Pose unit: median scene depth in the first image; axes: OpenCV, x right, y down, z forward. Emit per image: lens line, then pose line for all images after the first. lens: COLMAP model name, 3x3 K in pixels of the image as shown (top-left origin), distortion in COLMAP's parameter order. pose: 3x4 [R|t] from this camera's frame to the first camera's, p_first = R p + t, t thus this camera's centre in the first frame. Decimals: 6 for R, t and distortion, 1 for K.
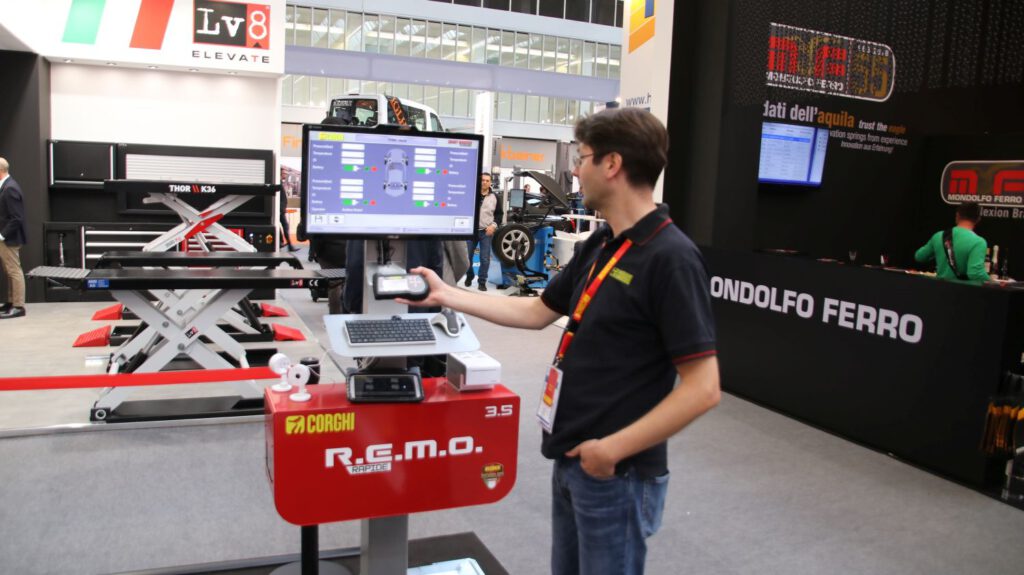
lens RADIAL K [[772.0, 0, 513.6], [0, 772.0, 288.9], [0, 0, 1]] dist [-0.086182, 0.015408]
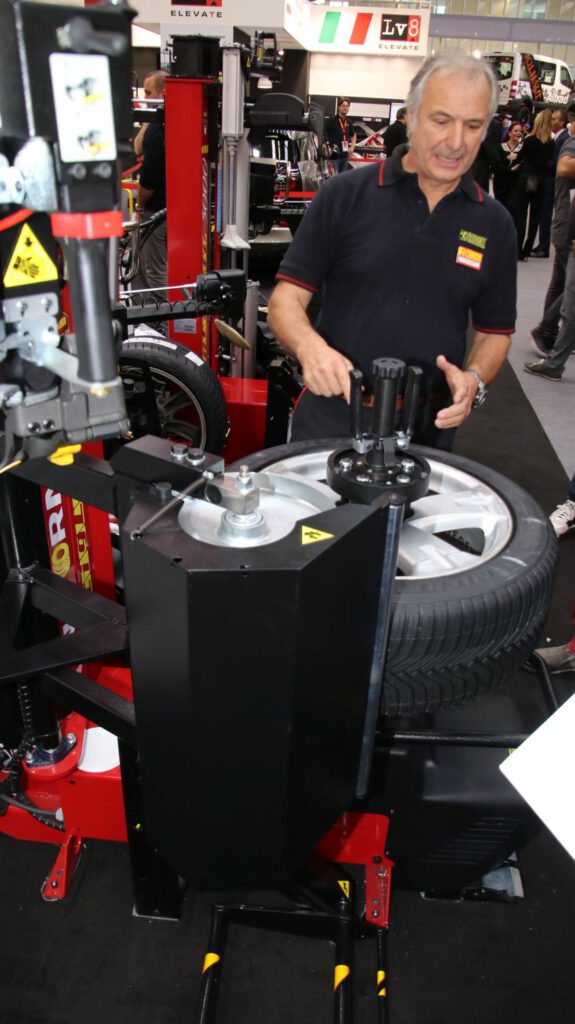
lens RADIAL K [[772.0, 0, 295.0], [0, 772.0, 514.2], [0, 0, 1]] dist [-0.086182, 0.015408]
pose [[0.876246, 0.222432, -0.427454, 0.456882], [-0.068517, 0.935585, 0.346390, 0.156378], [0.476968, -0.274235, 0.835043, -1.001177]]
